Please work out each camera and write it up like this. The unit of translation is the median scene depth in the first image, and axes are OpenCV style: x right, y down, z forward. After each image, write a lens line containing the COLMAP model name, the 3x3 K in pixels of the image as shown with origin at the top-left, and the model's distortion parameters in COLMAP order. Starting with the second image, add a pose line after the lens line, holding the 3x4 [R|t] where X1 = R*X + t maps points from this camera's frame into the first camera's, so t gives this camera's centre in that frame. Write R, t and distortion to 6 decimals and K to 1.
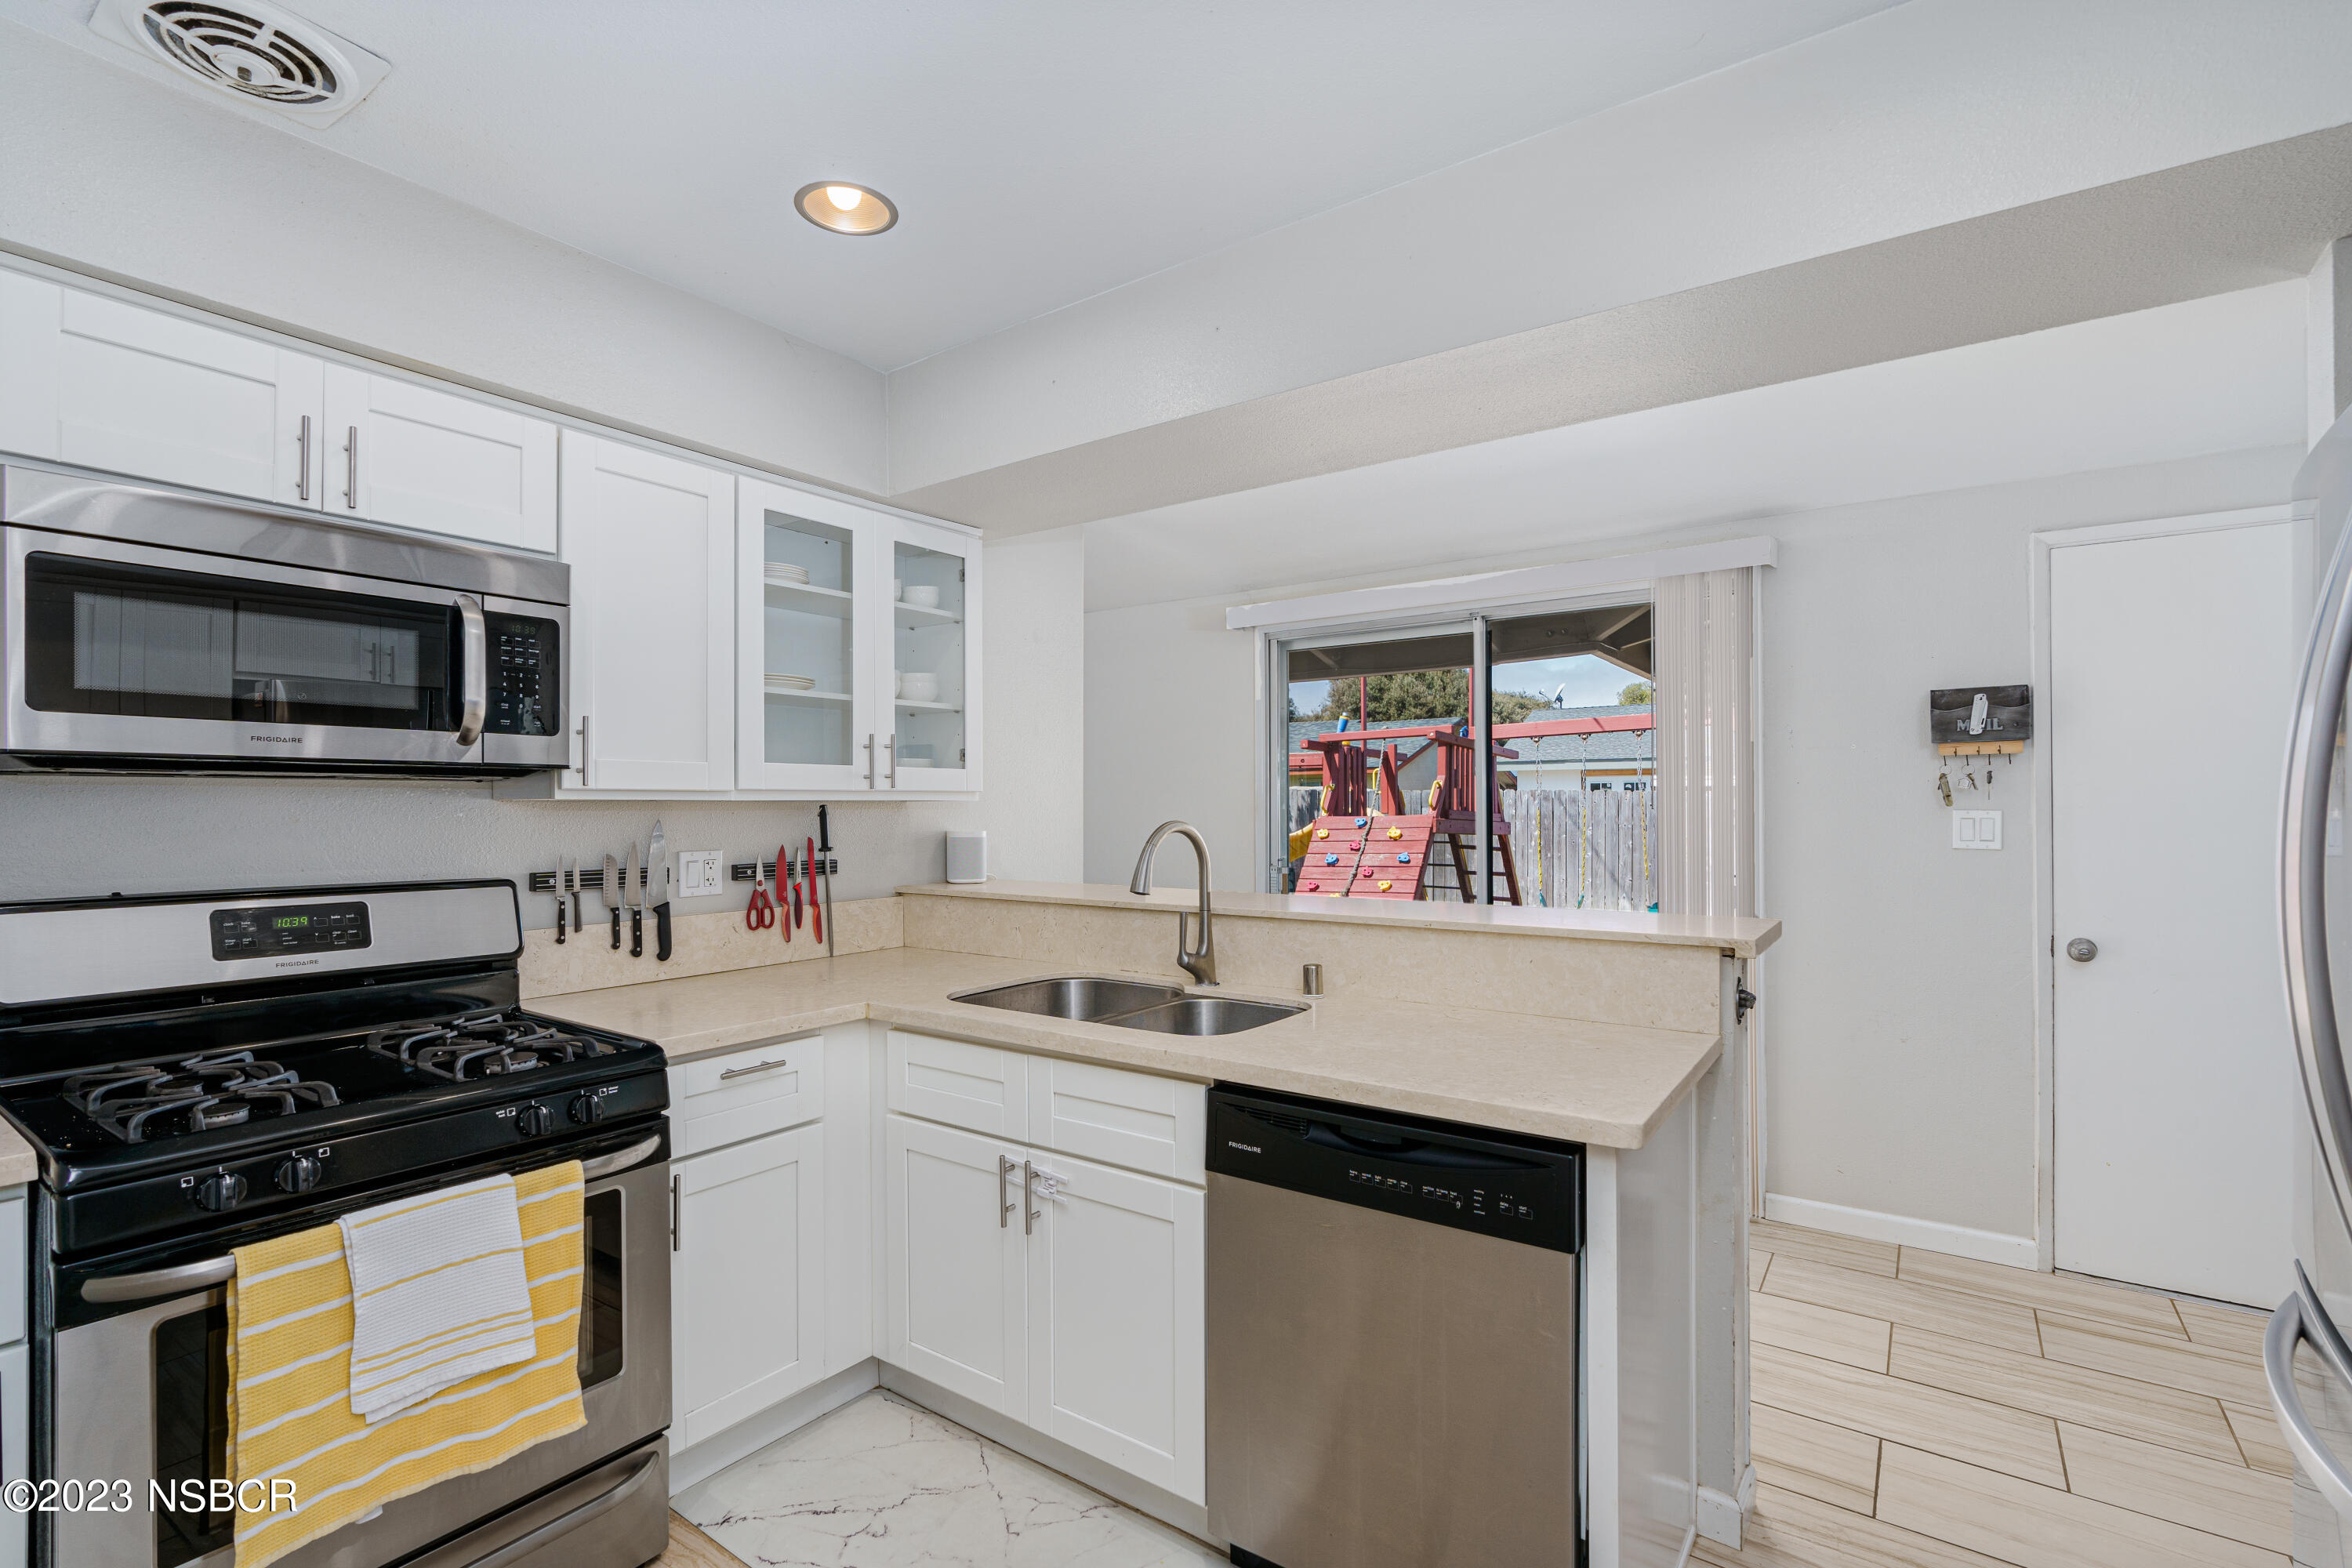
lens RADIAL K [[1075.1, 0, 1167.4], [0, 1075.1, 802.2], [0, 0, 1]] dist [0.001219, 0.000499]
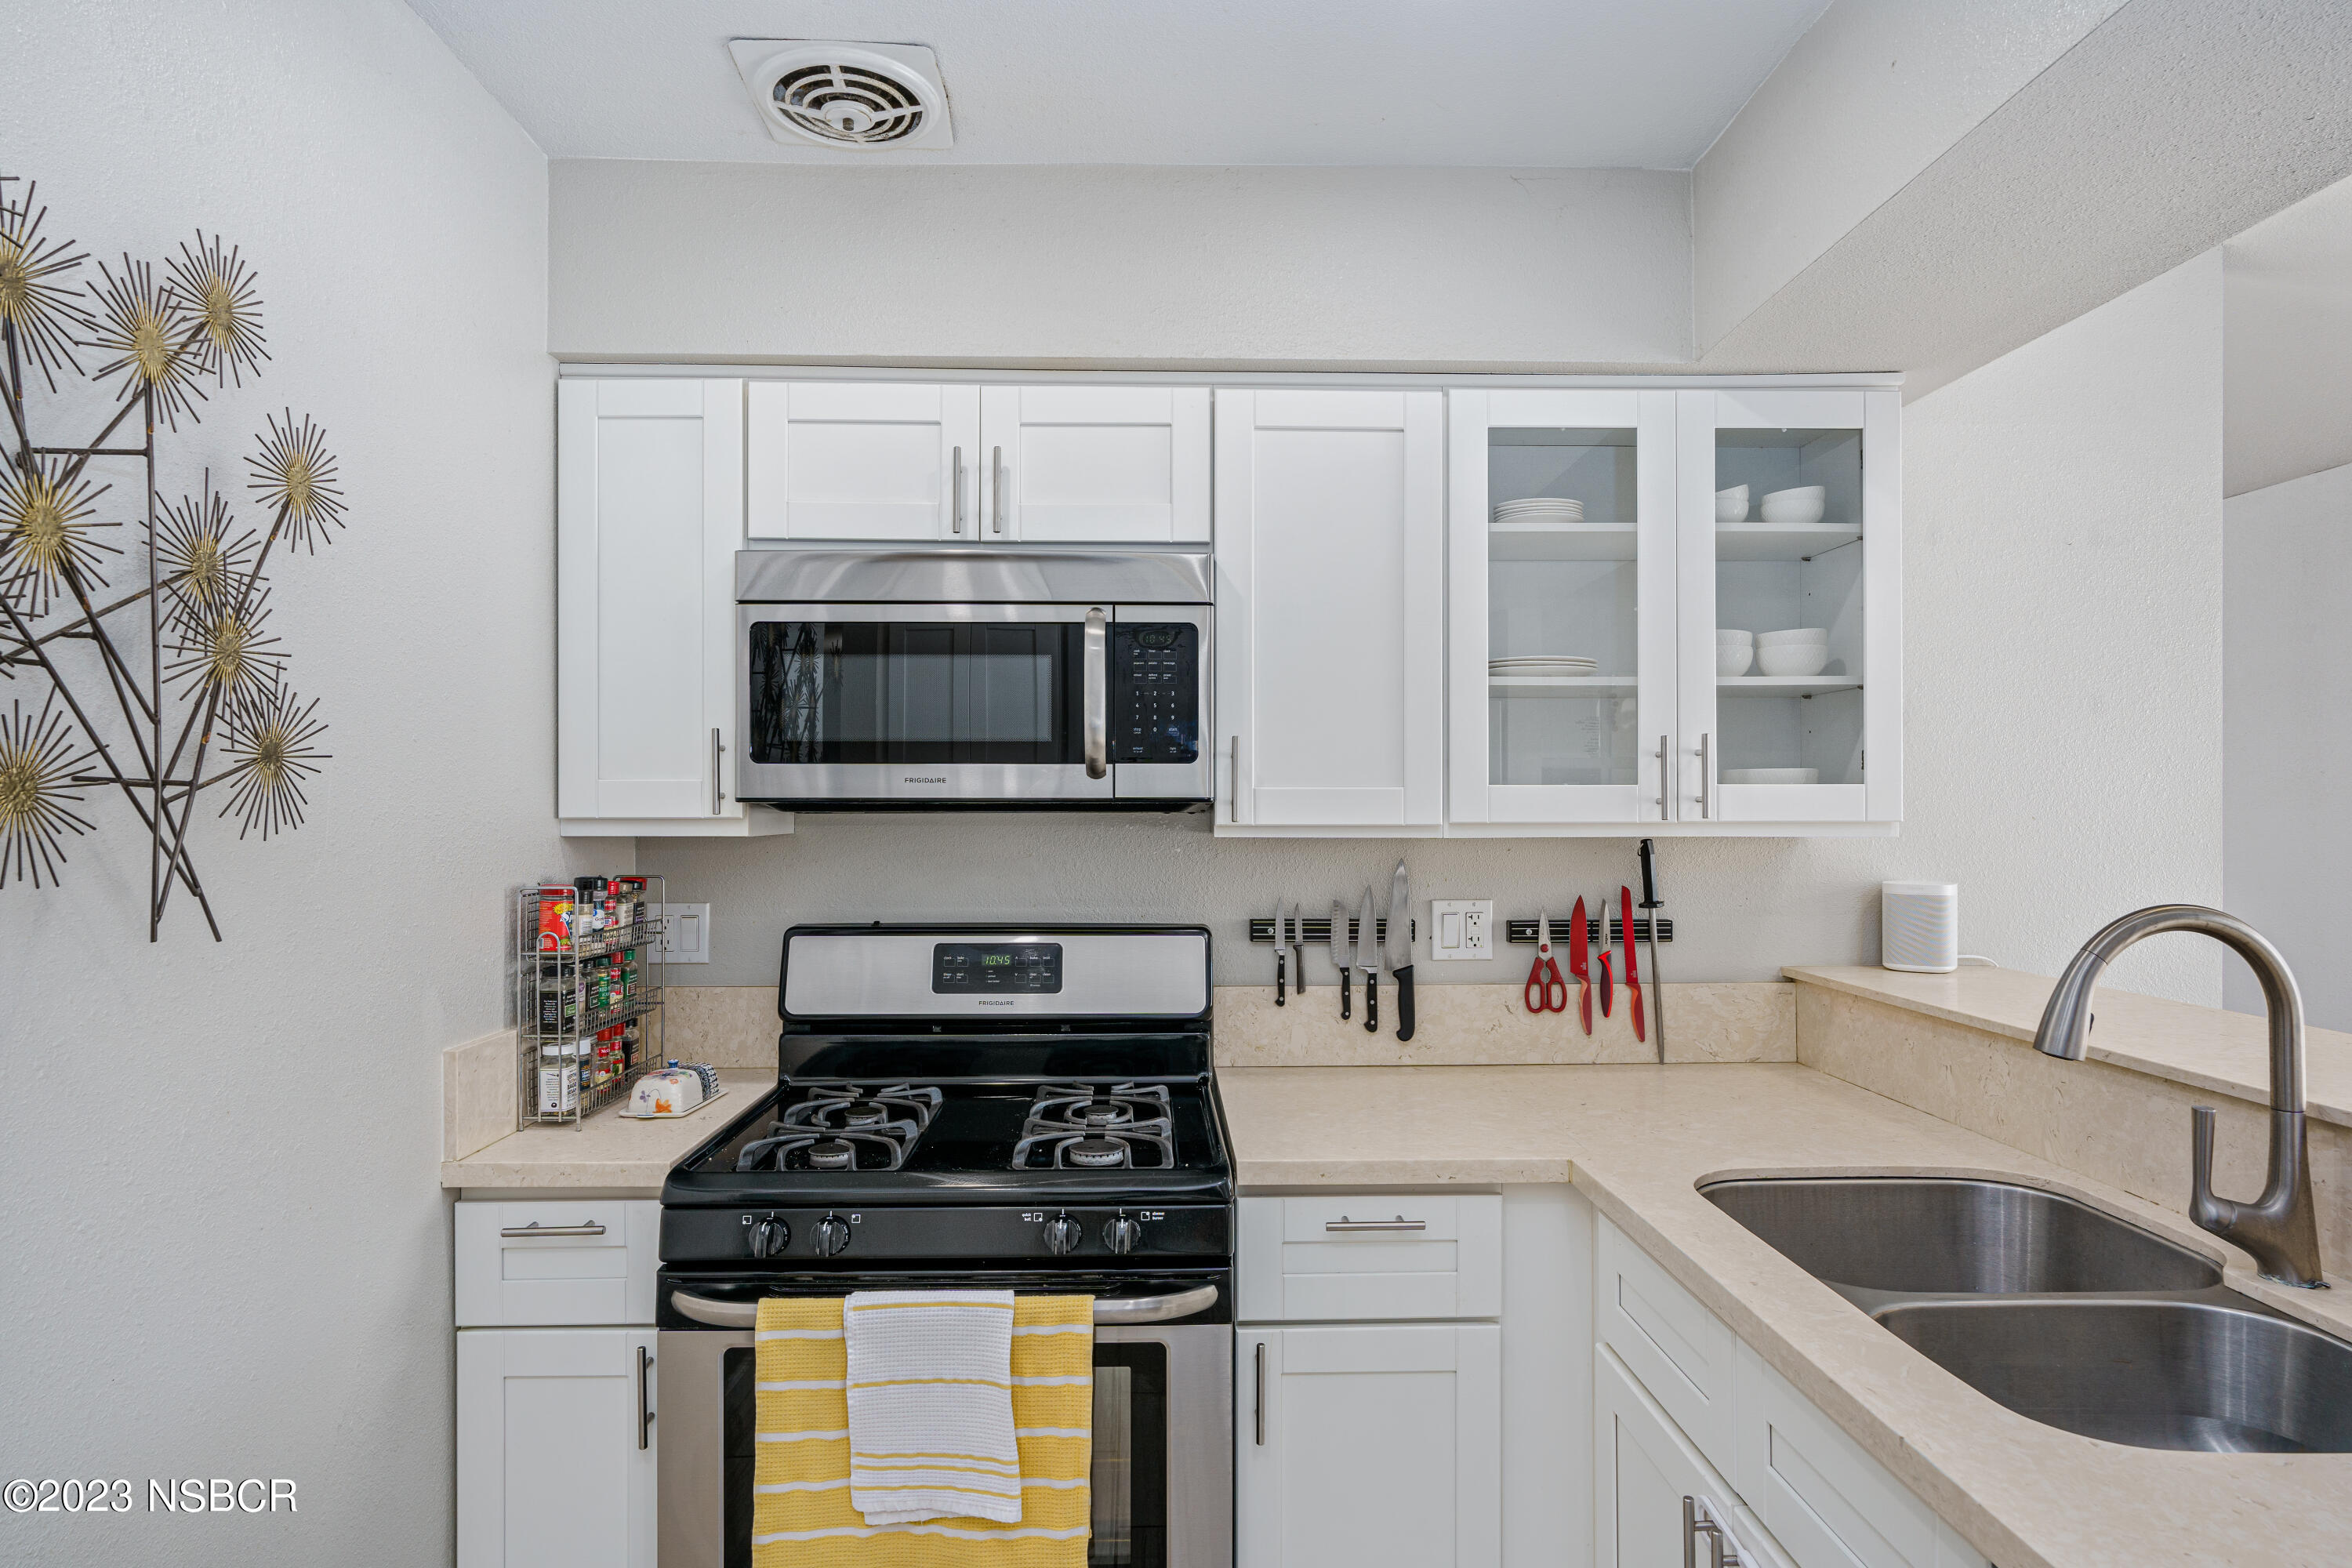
lens RADIAL K [[1301.0, 0, 1180.1], [0, 1301.0, 800.3], [0, 0, 1]] dist [-0.002665, 0.004173]
pose [[0.607744, -0.001582, -0.794132, 0.182994], [0.002247, 0.999997, -0.000272, -0.026695], [0.794130, -0.001619, 0.607746, 0.313805]]
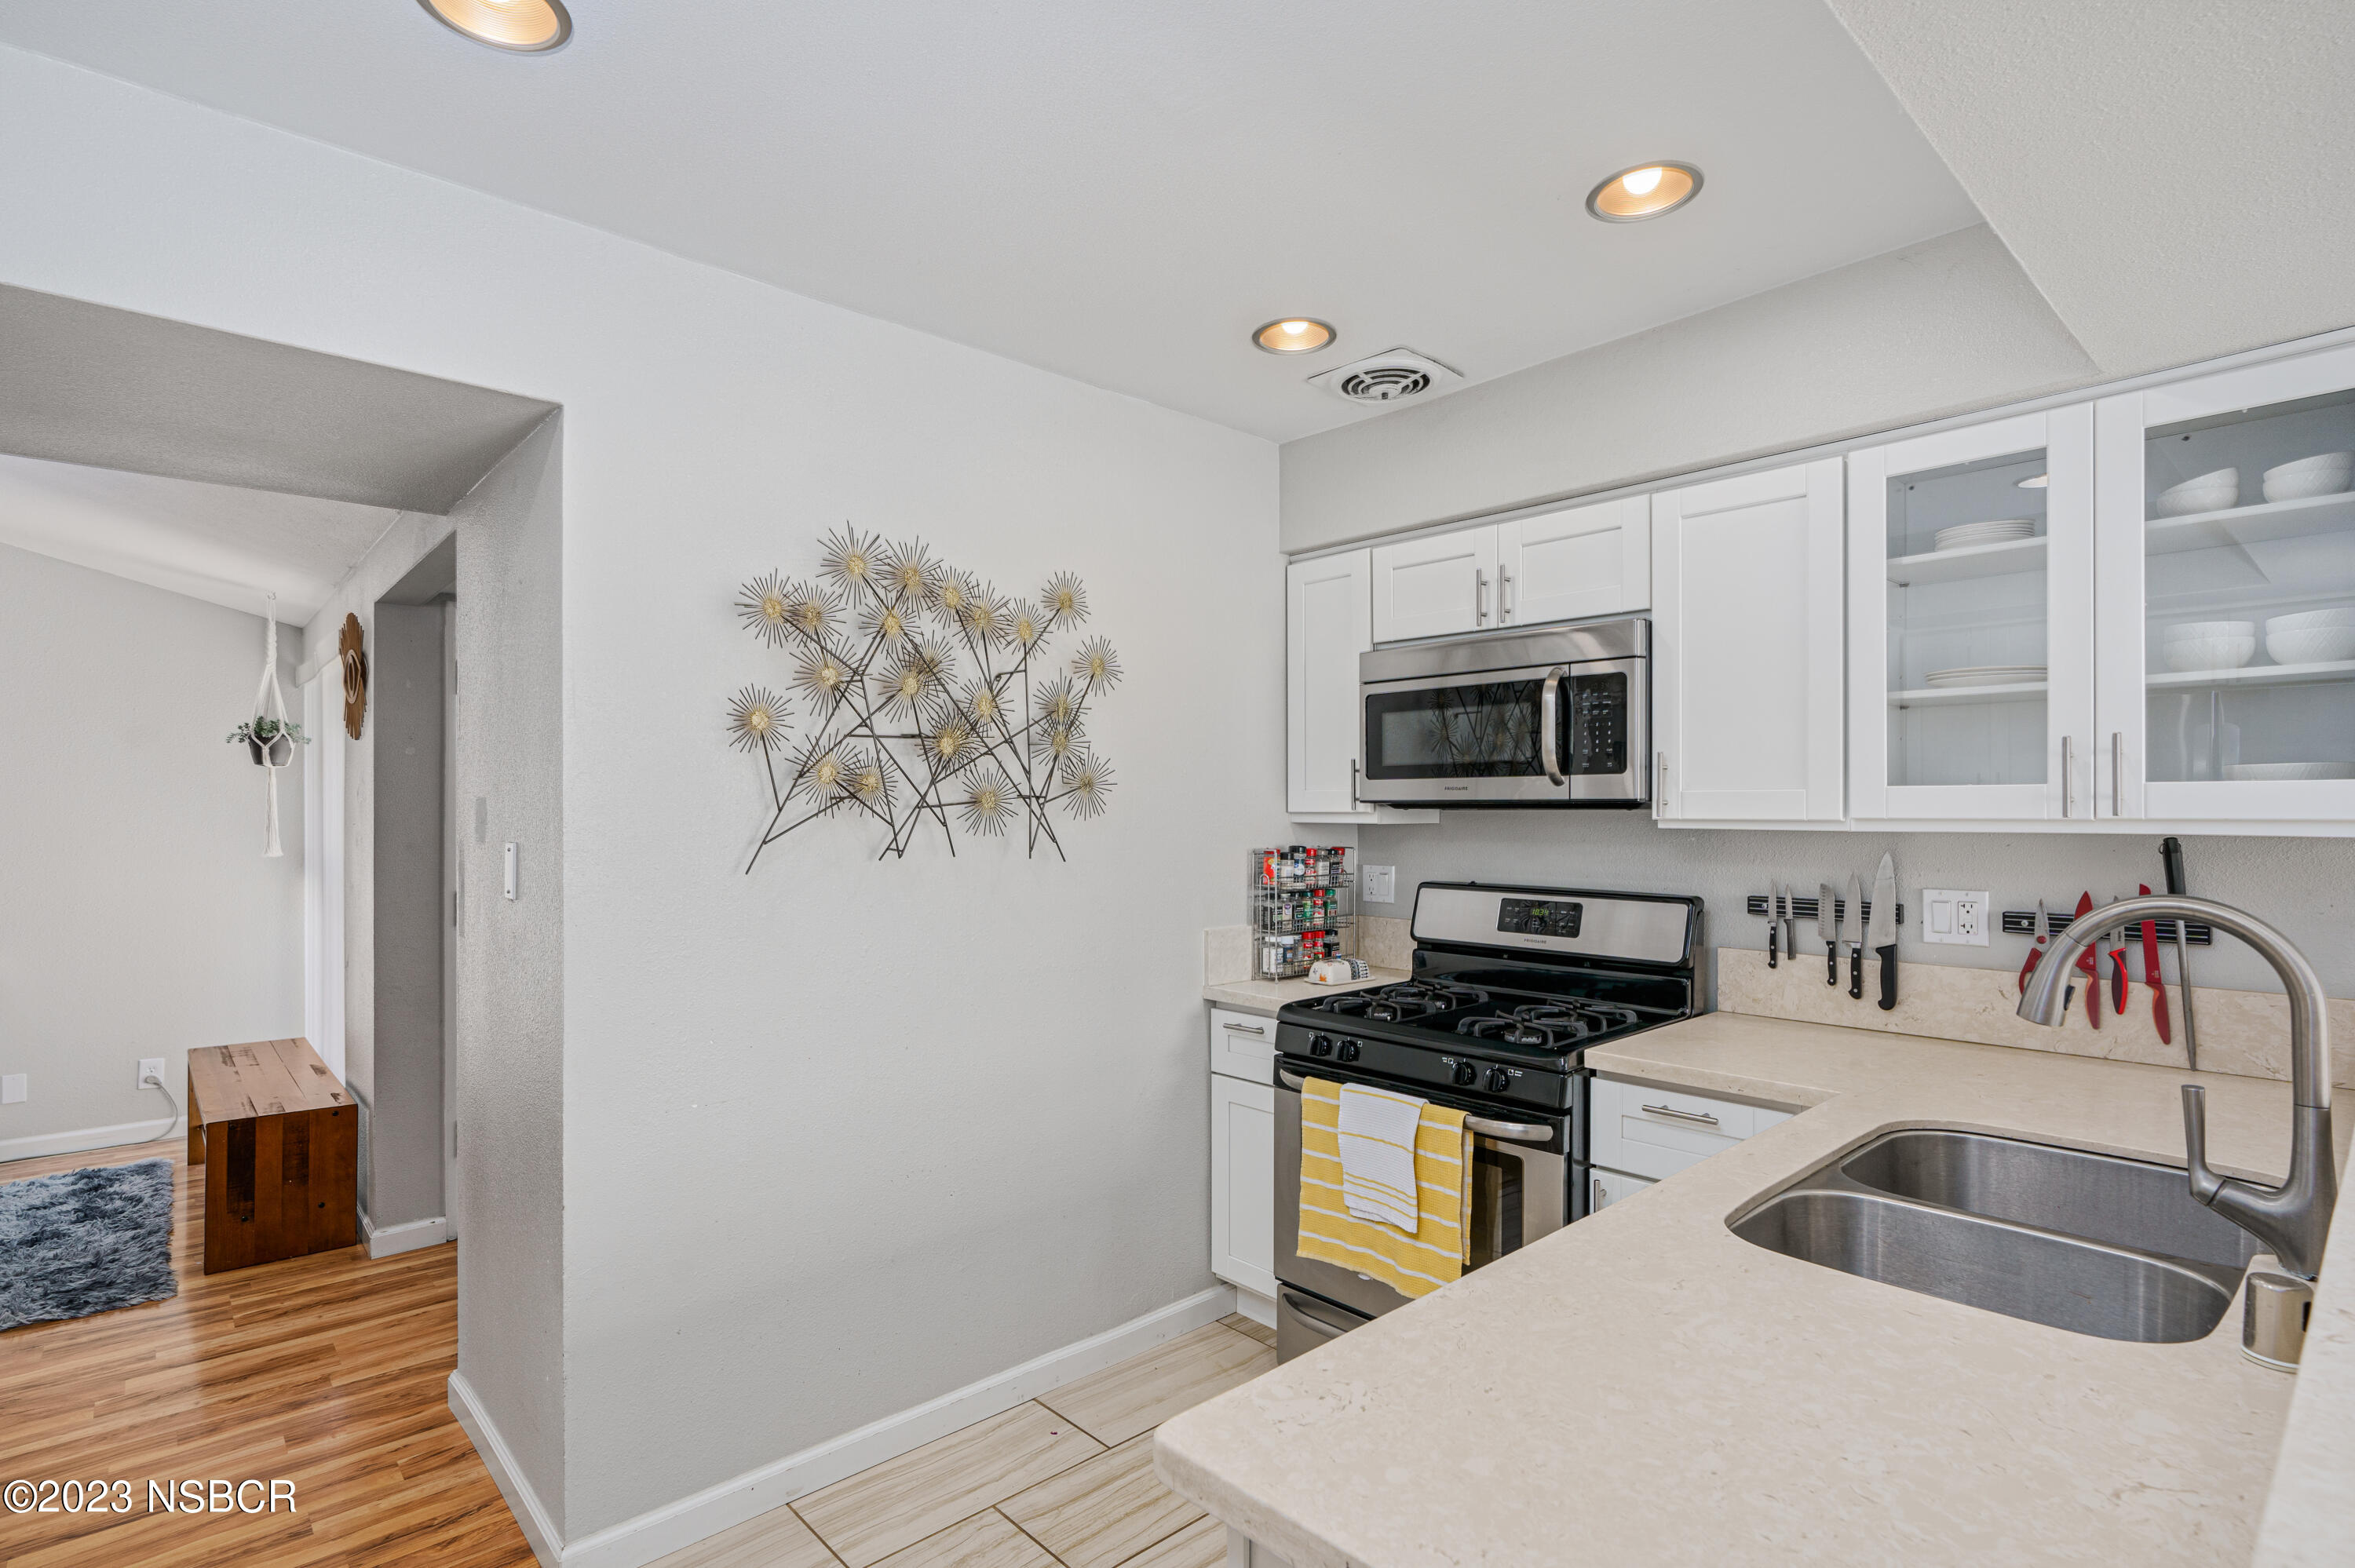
lens RADIAL K [[1165.0, 0, 1182.9], [0, 1165.0, 798.5], [0, 0, 1]] dist [0.024043, -0.000036]
pose [[-0.187060, -0.003321, -0.982343, 0.609472], [0.007287, 0.999962, -0.004768, -0.026650], [0.982321, -0.008050, -0.187029, 0.635966]]
